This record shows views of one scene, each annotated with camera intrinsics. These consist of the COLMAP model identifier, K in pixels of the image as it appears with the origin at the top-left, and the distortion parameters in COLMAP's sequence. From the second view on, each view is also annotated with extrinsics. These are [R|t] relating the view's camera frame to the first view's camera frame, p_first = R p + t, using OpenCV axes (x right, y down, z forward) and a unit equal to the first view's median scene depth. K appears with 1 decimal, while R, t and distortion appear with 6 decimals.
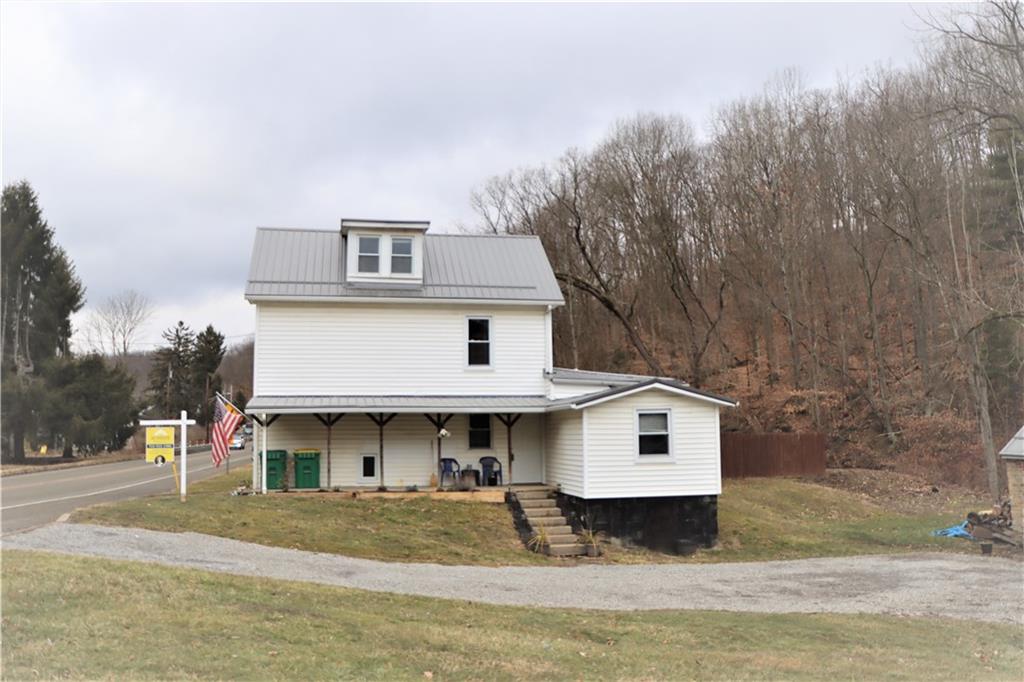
lens RADIAL K [[836.9, 0, 510.9], [0, 836.9, 361.3], [0, 0, 1]] dist [-0.167014, 0.139090]
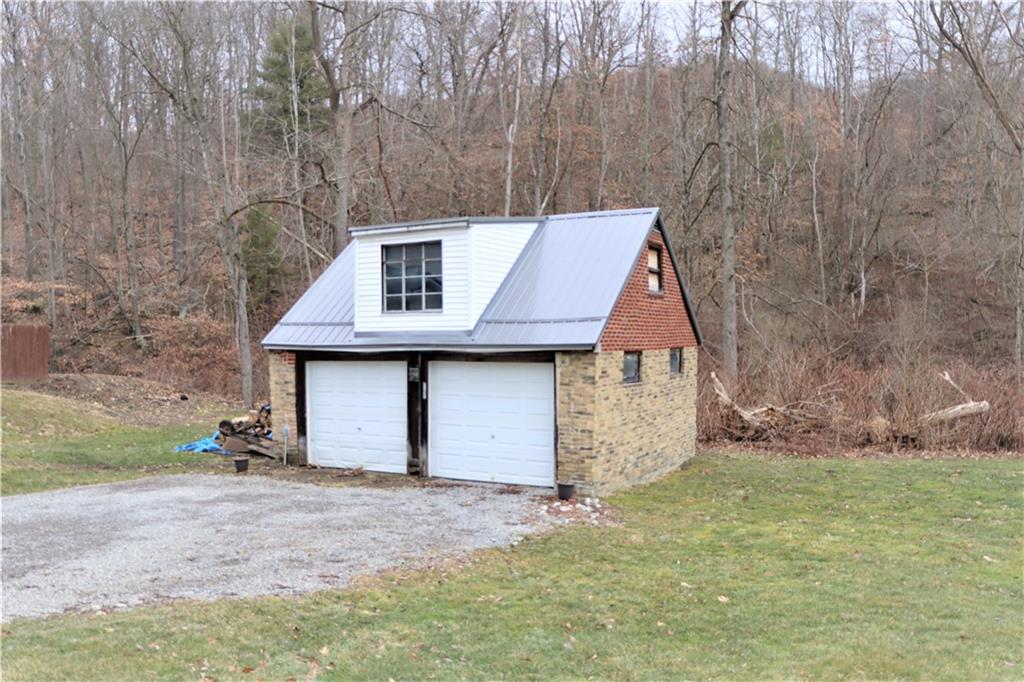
lens RADIAL K [[836.9, 0, 510.9], [0, 836.9, 361.3], [0, 0, 1]] dist [-0.167014, 0.139090]
pose [[0.656261, 0.003176, 0.754527, 0.113904], [-0.080239, 0.994615, 0.065602, 0.042011], [-0.750255, -0.103595, 0.652982, 0.202393]]
